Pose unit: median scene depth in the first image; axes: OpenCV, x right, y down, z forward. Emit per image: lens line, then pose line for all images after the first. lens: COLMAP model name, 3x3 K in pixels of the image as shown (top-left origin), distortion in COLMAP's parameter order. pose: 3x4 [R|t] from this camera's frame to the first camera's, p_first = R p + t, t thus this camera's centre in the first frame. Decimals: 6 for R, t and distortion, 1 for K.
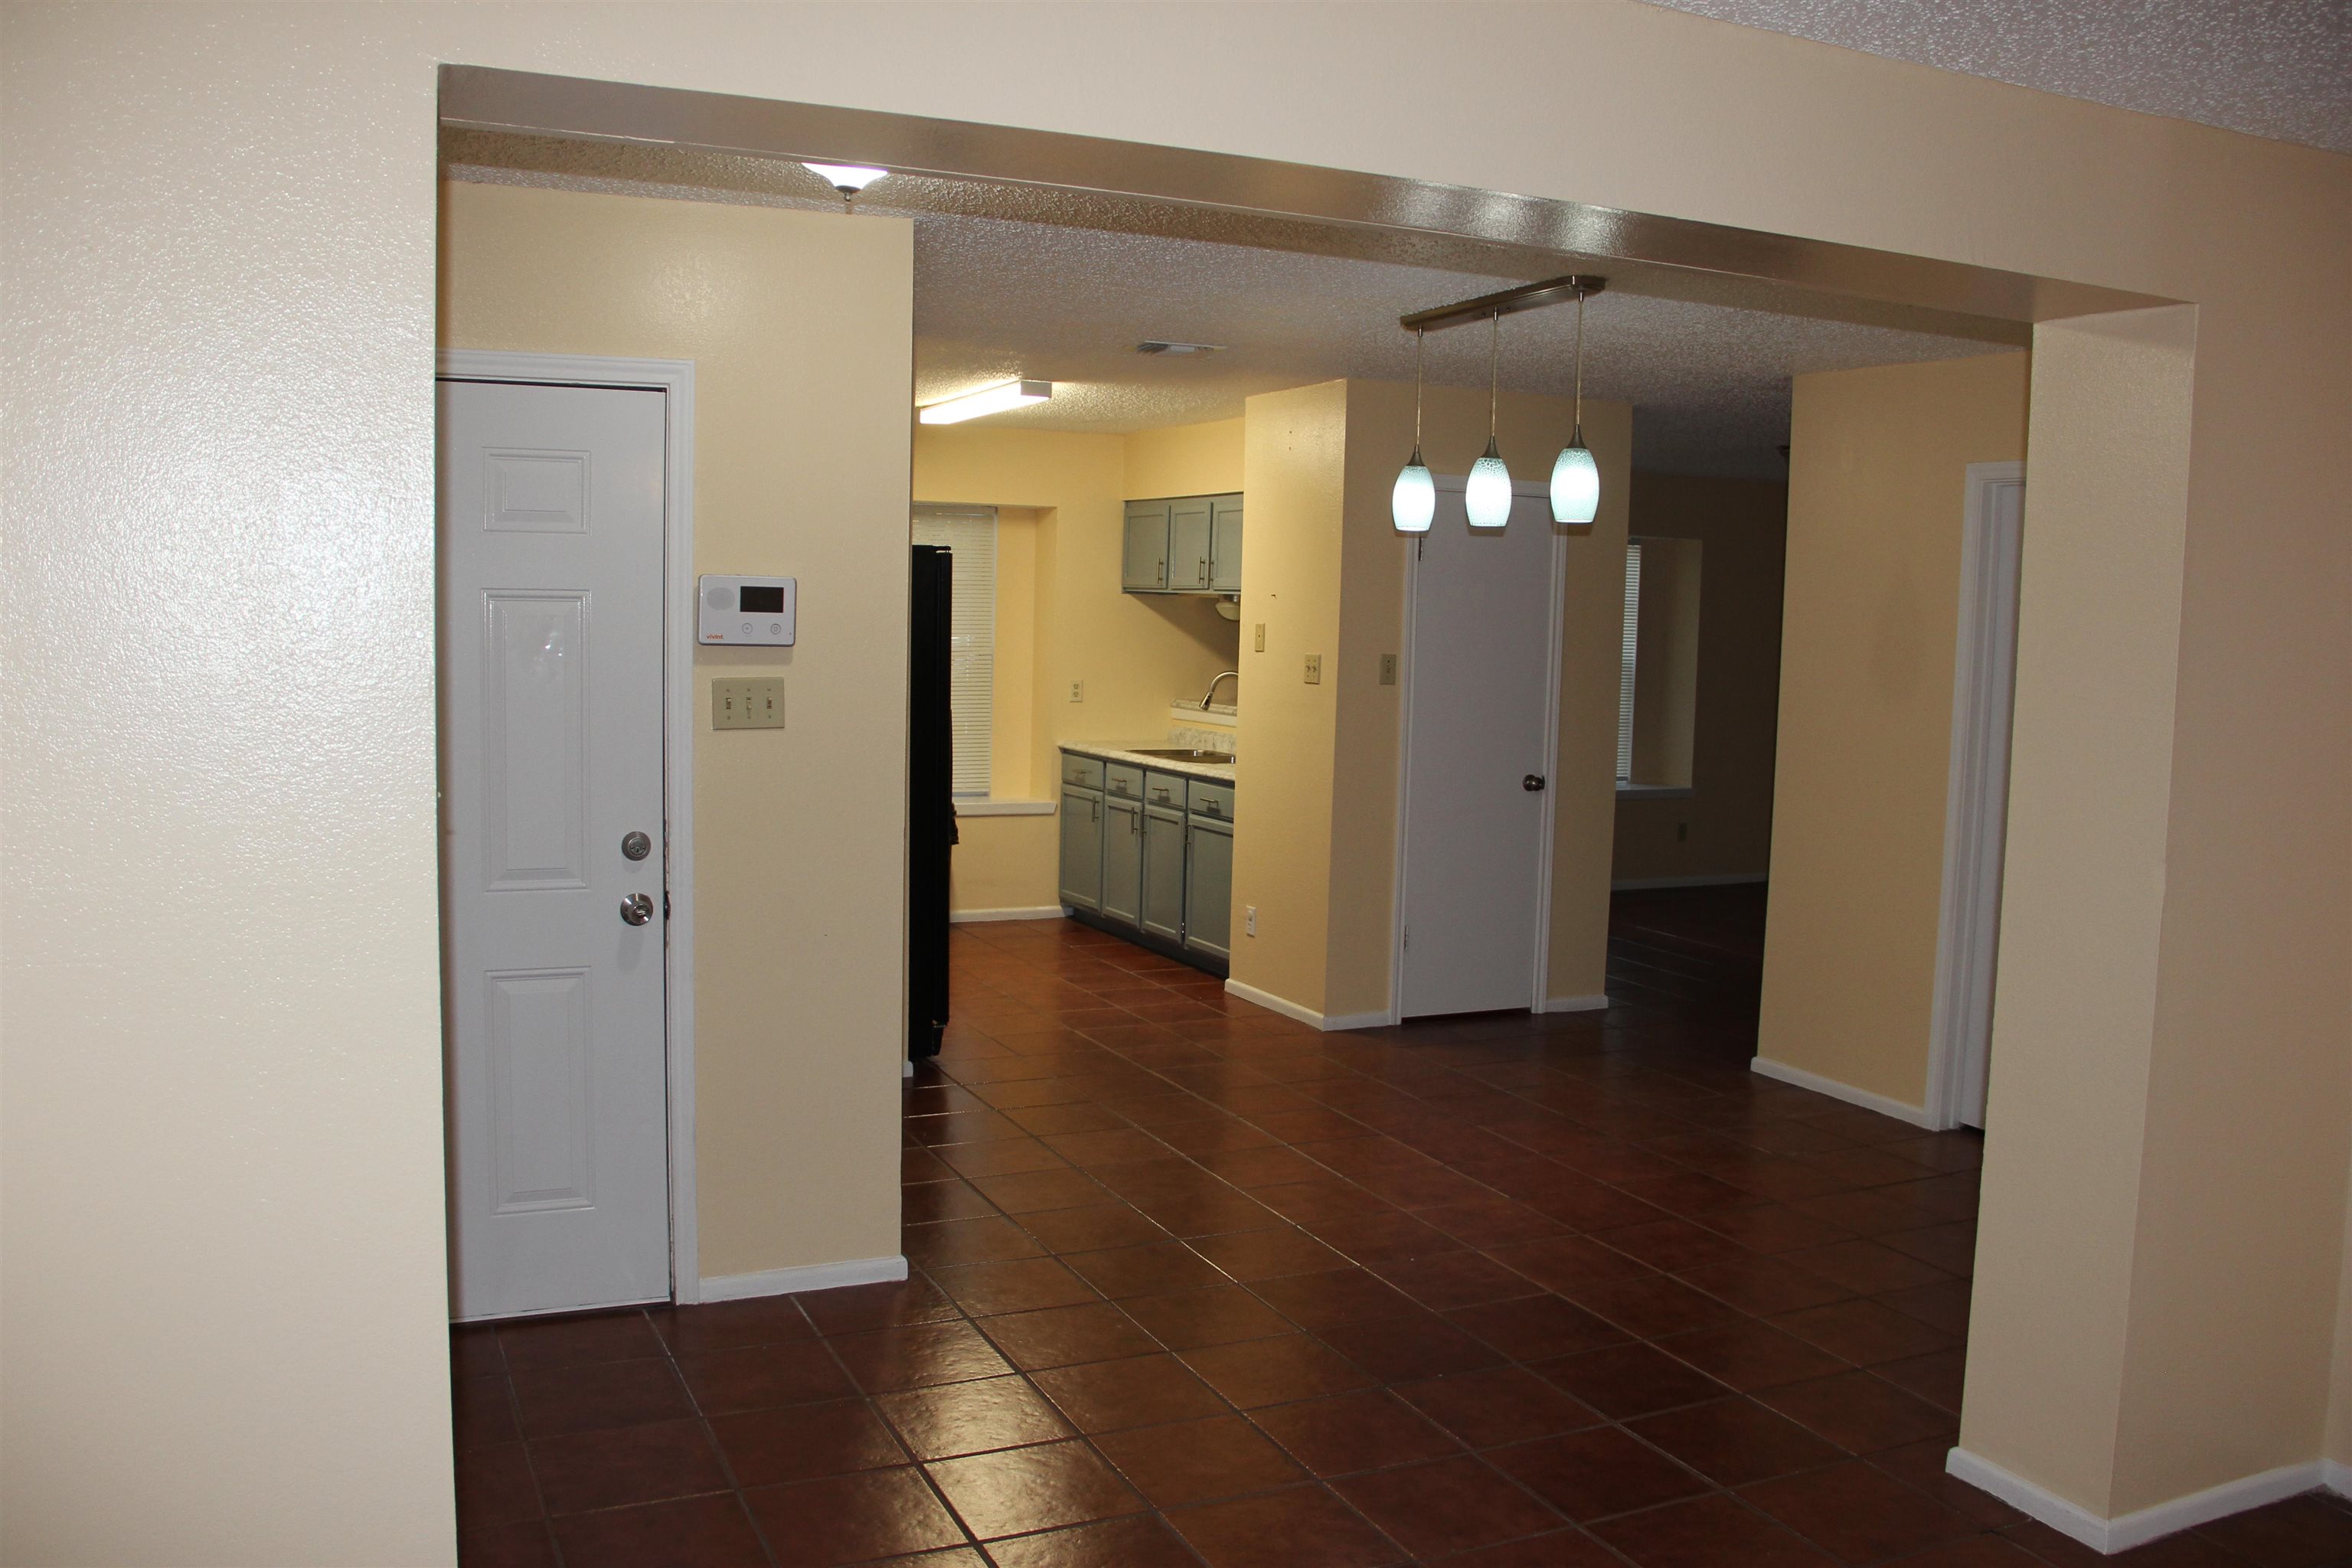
lens RADIAL K [[1944.4, 0, 1170.8], [0, 1944.4, 796.3], [0, 0, 1]] dist [-0.185680, 0.142949]
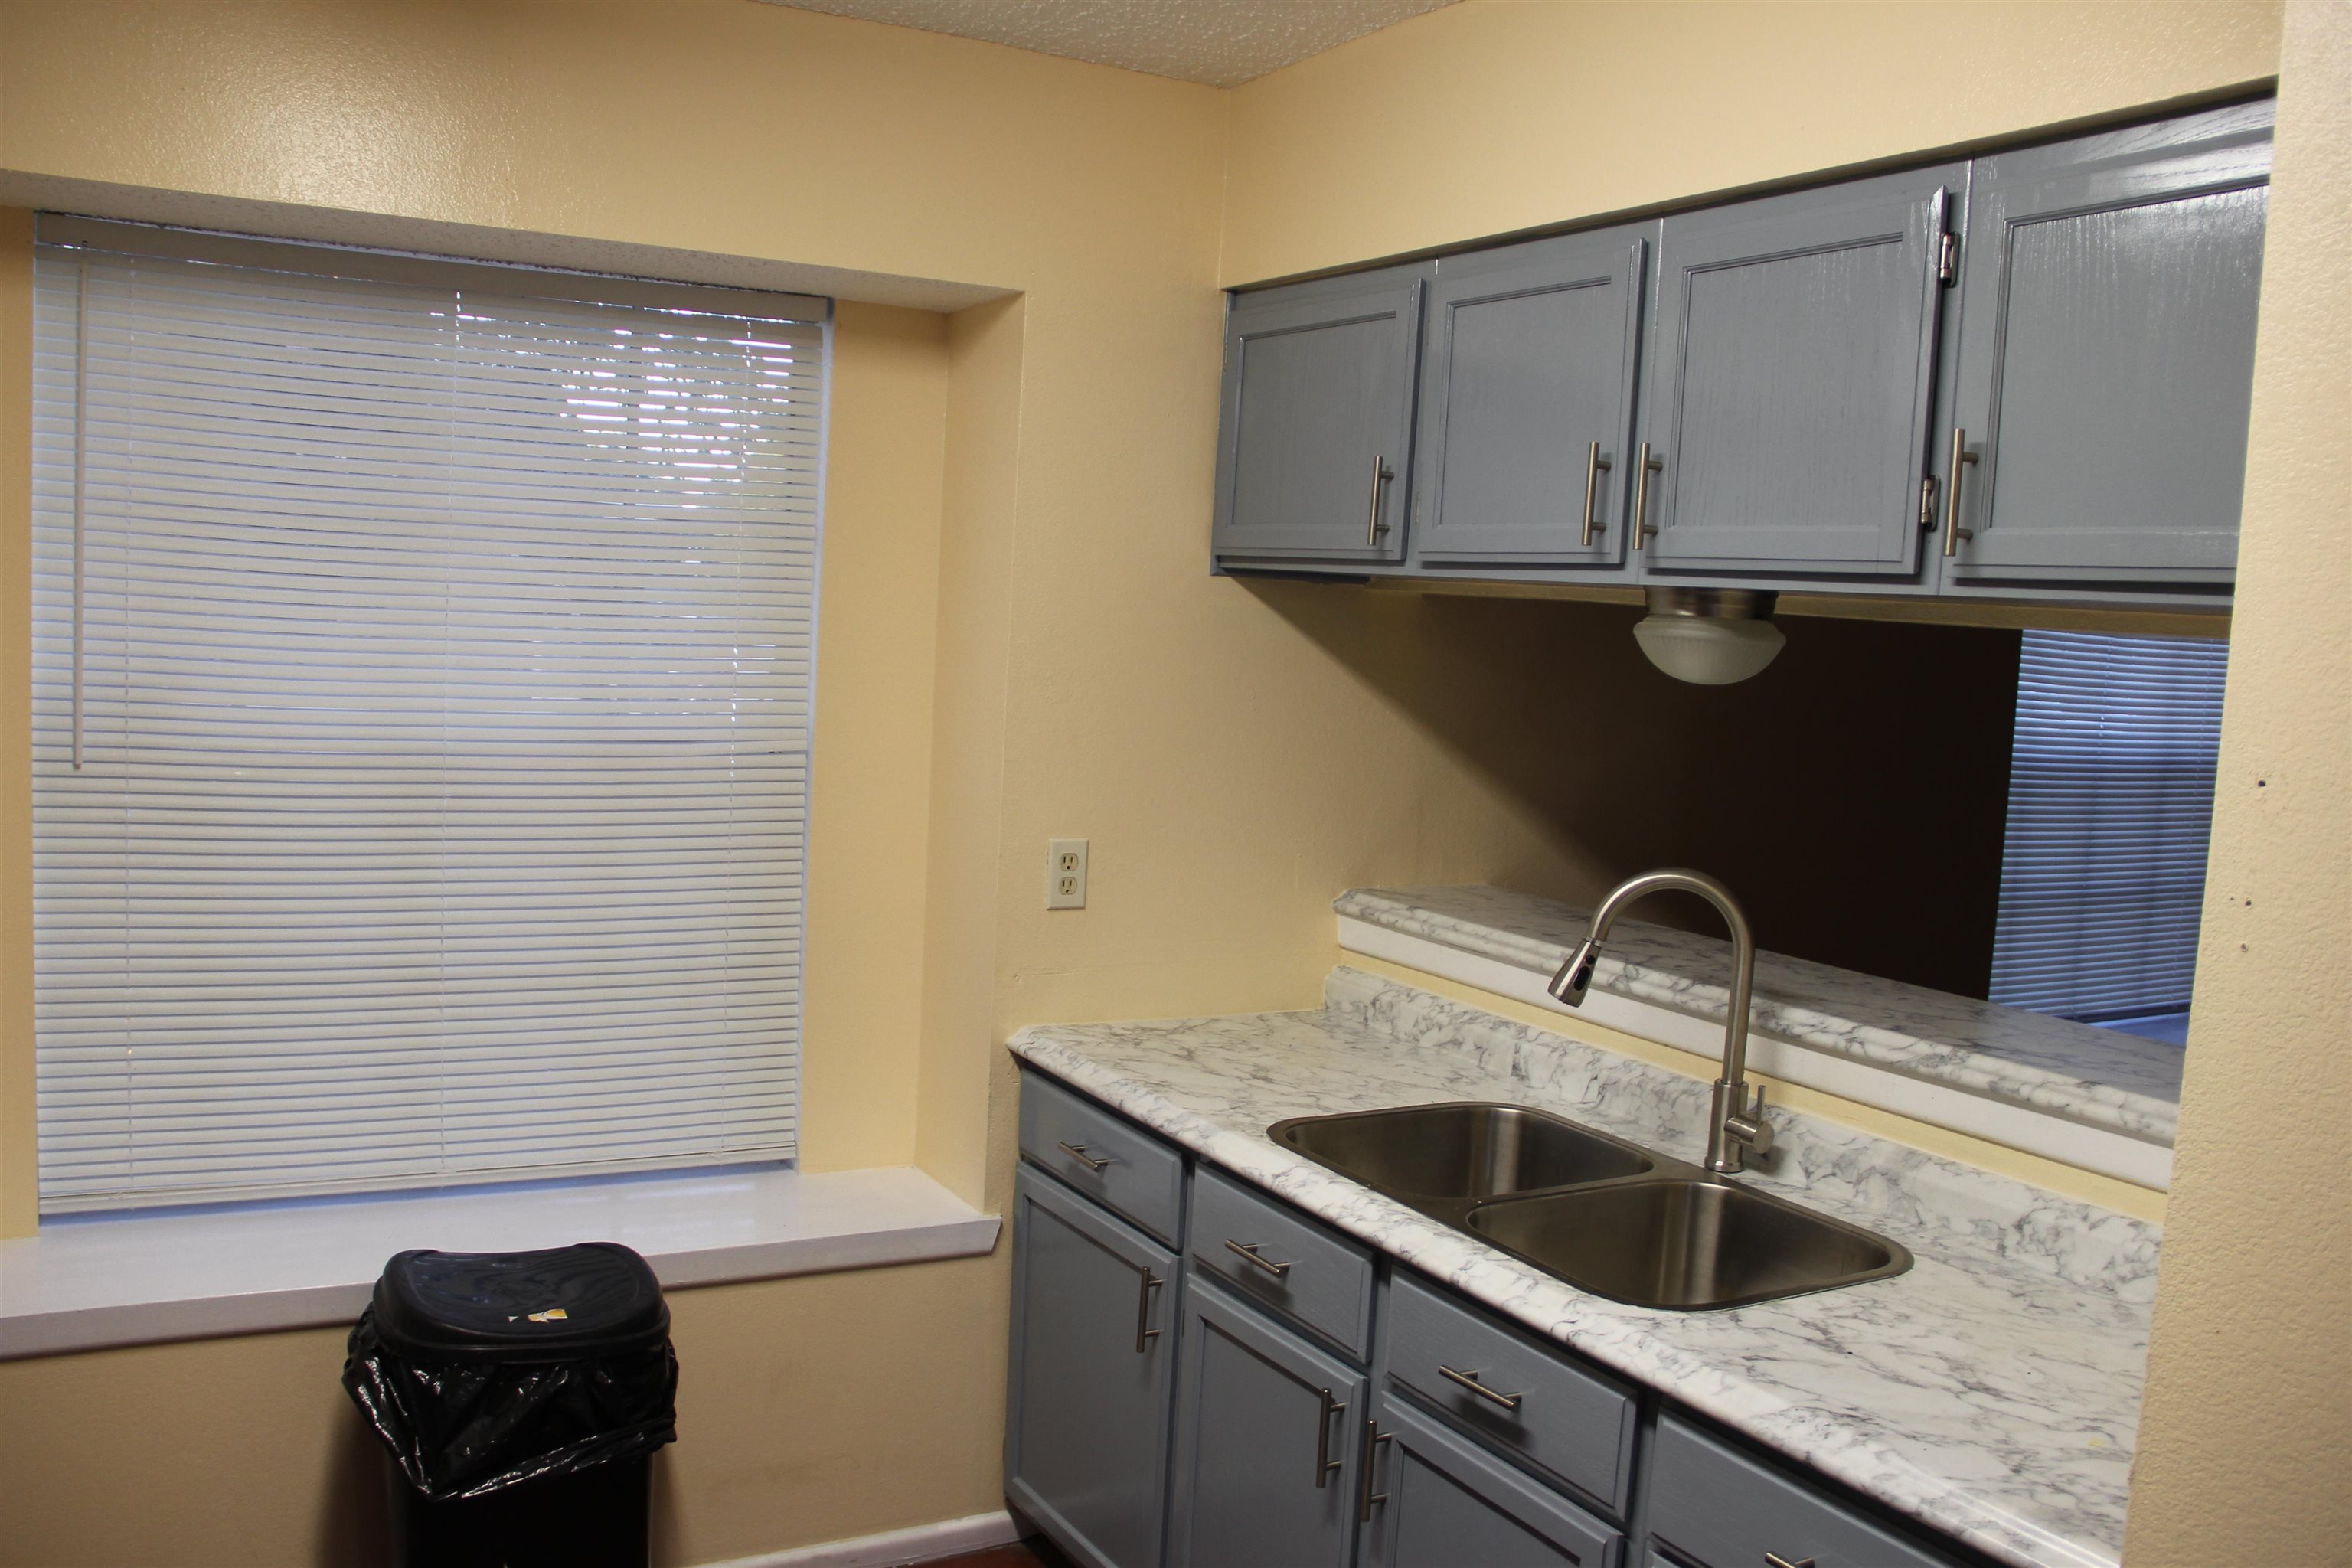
lens RADIAL K [[1944.4, 0, 1170.8], [0, 1944.4, 796.3], [0, 0, 1]] dist [-0.185680, 0.142949]
pose [[0.996691, 0.018951, 0.079044, -0.069252], [-0.019335, 0.999805, 0.004098, -0.083280], [-0.078950, -0.005613, 0.996863, 0.822161]]
